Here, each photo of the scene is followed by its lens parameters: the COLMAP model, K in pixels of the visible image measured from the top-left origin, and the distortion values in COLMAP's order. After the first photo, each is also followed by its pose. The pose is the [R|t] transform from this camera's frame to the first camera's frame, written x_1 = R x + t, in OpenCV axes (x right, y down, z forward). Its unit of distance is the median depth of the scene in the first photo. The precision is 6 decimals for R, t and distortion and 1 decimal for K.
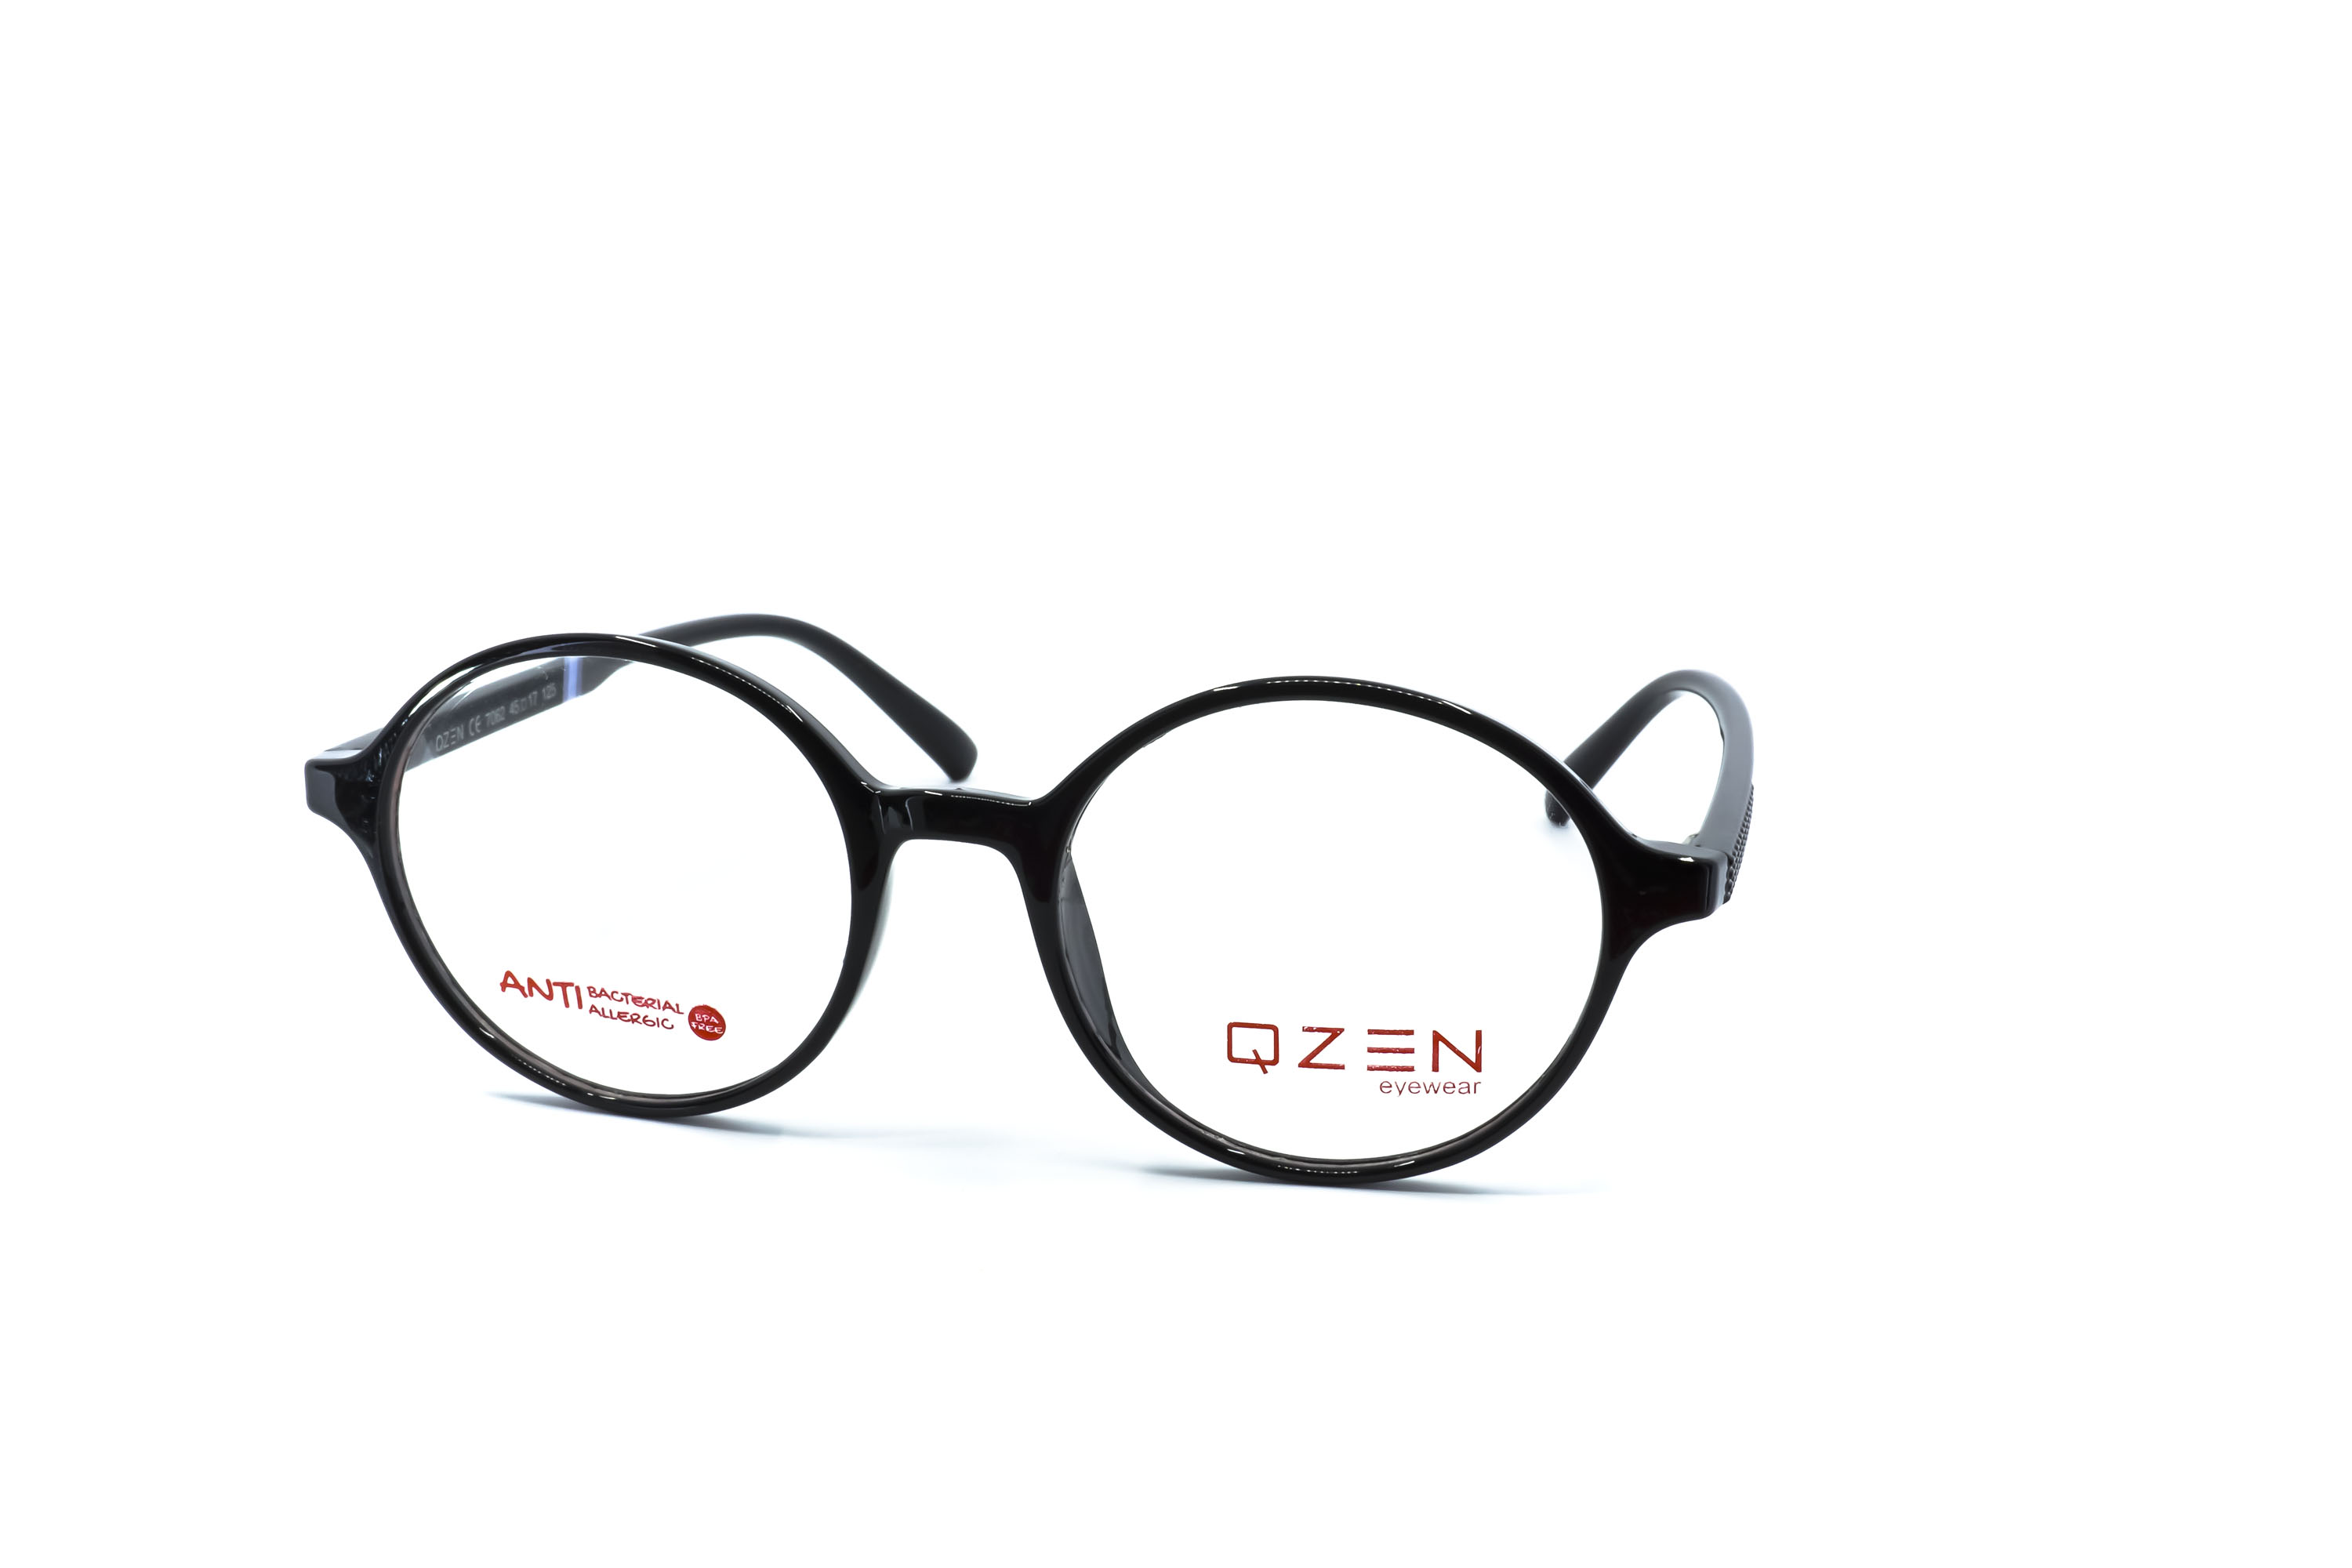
lens RADIAL K [[2859.4, 0, 1169.8], [0, 2859.4, 820.0], [0, 0, 1]] dist [-0.030909, 0.000332]
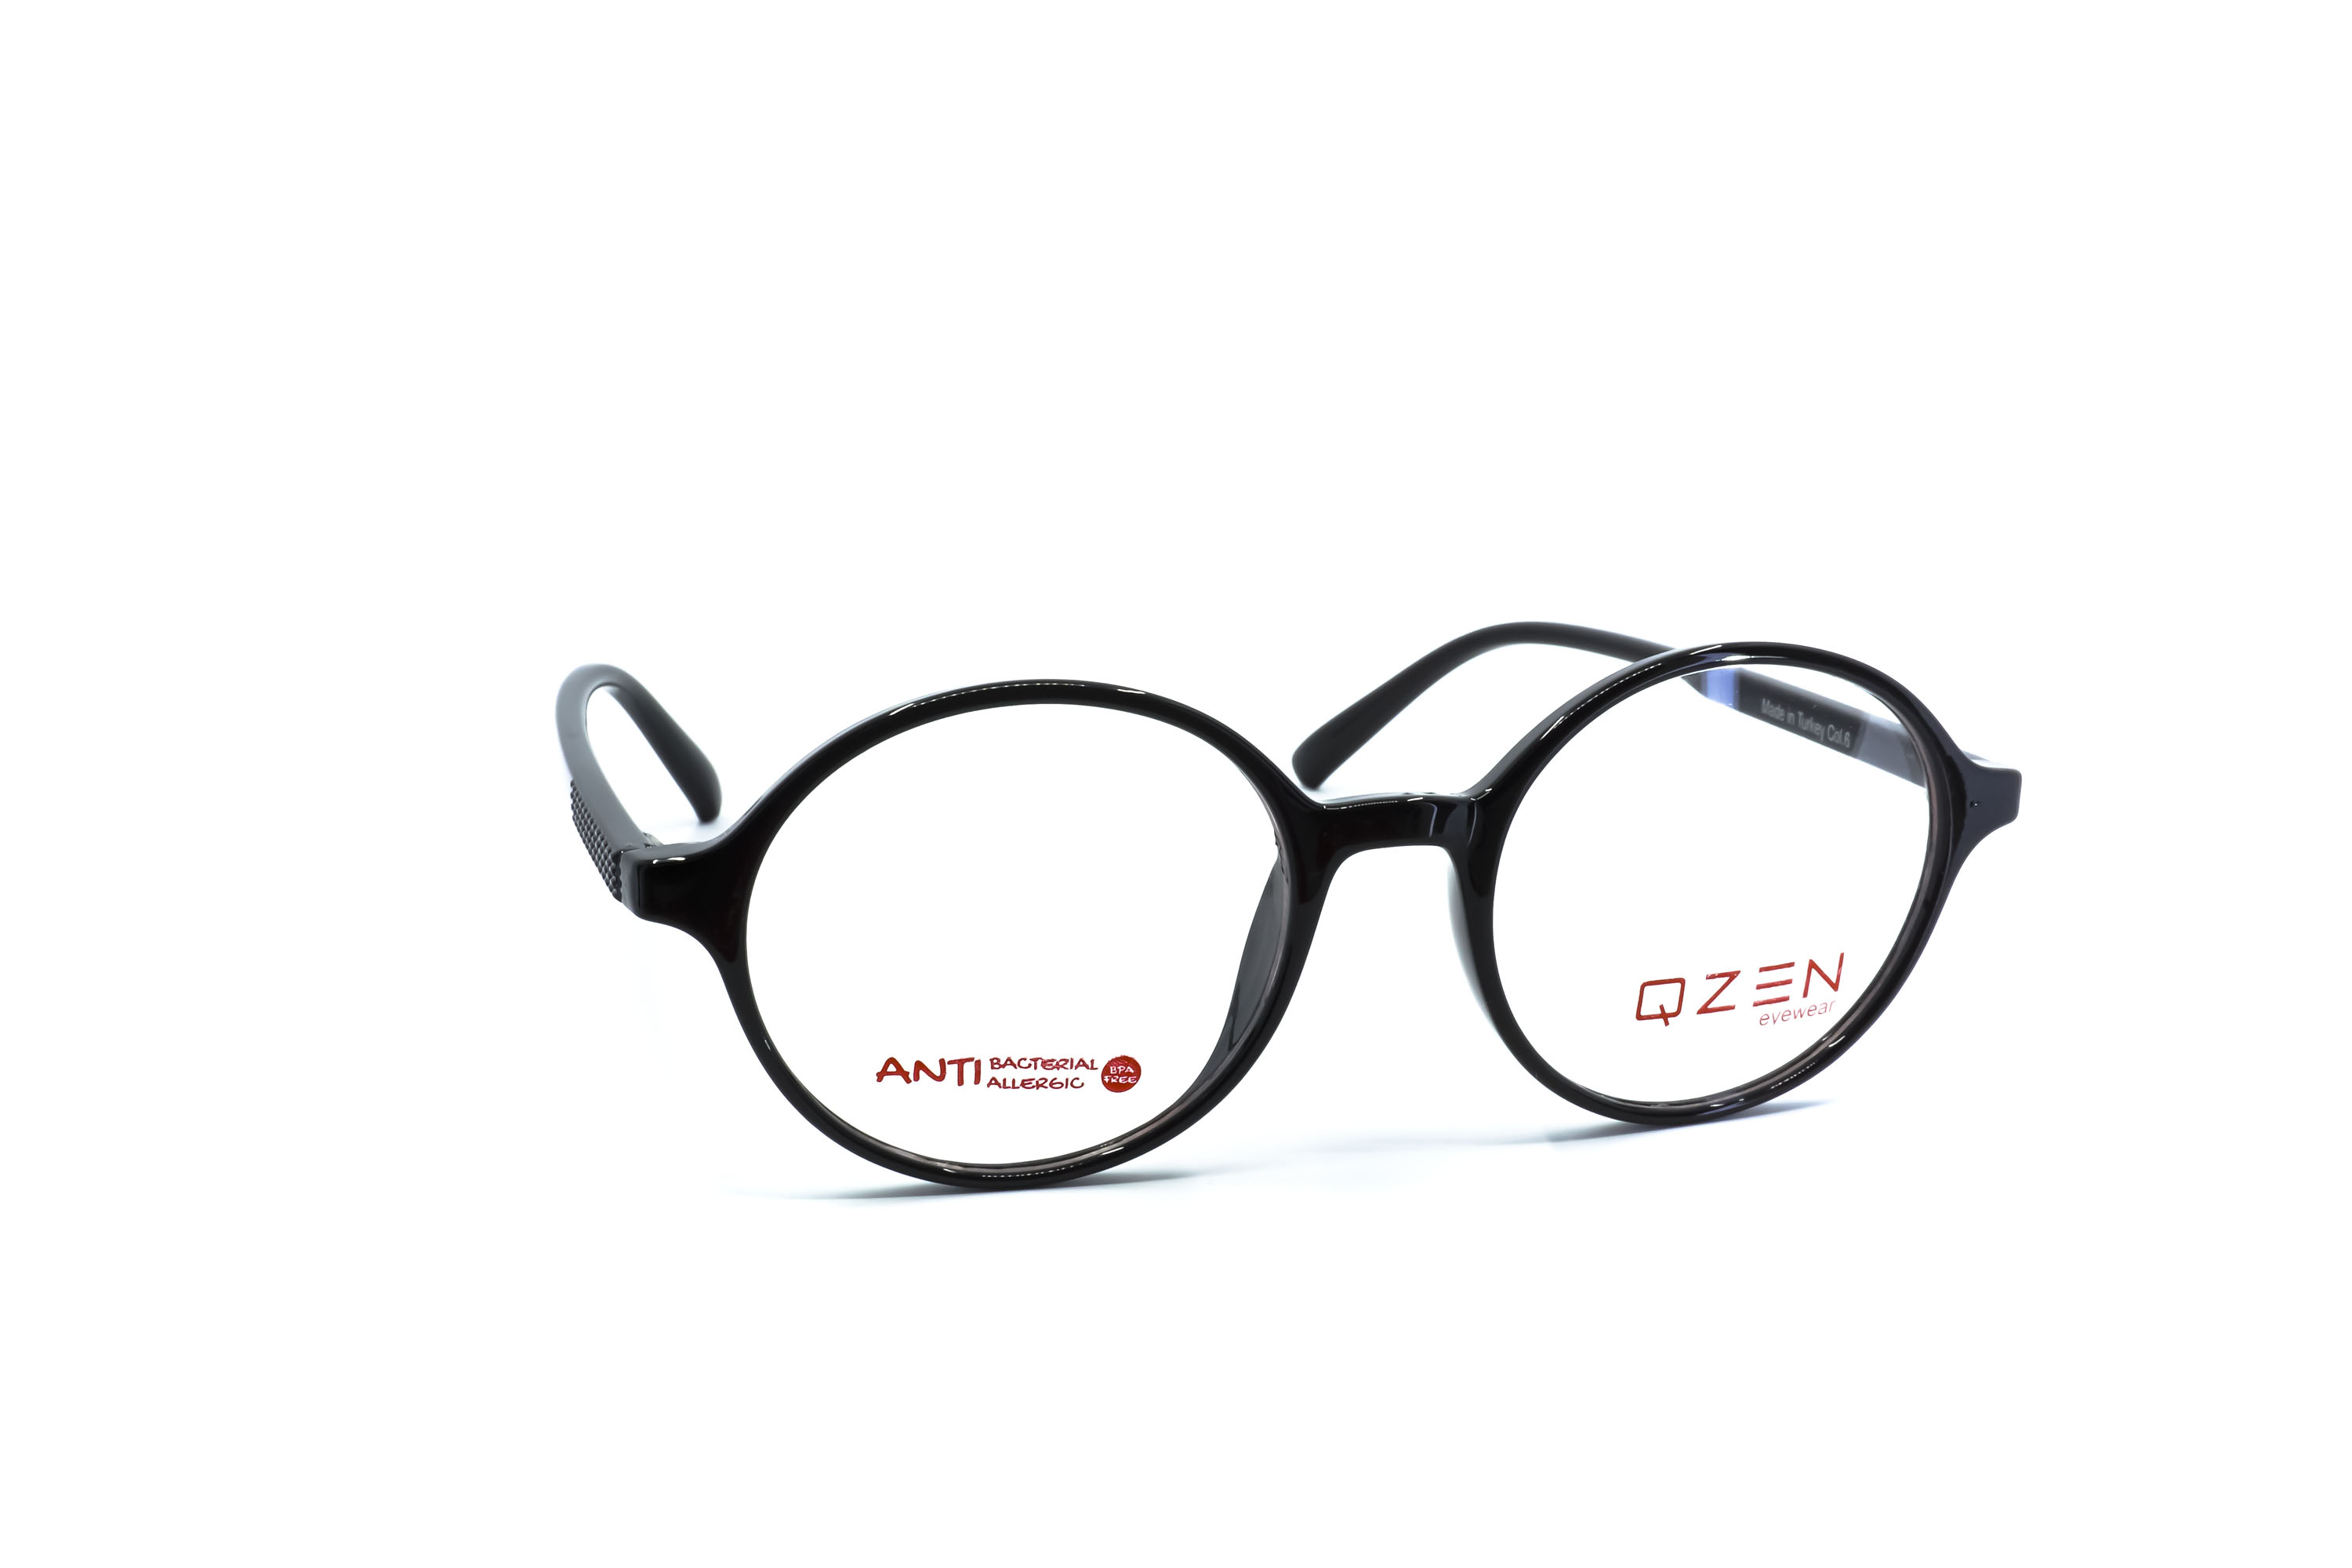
lens RADIAL K [[2859.4, 0, 1169.8], [0, 2859.4, 820.0], [0, 0, 1]] dist [-0.030909, 0.000332]
pose [[0.879285, -0.128420, 0.458657, -0.594916], [0.127738, 0.991270, 0.032661, -0.043825], [-0.458847, 0.029870, 0.888013, 0.146124]]
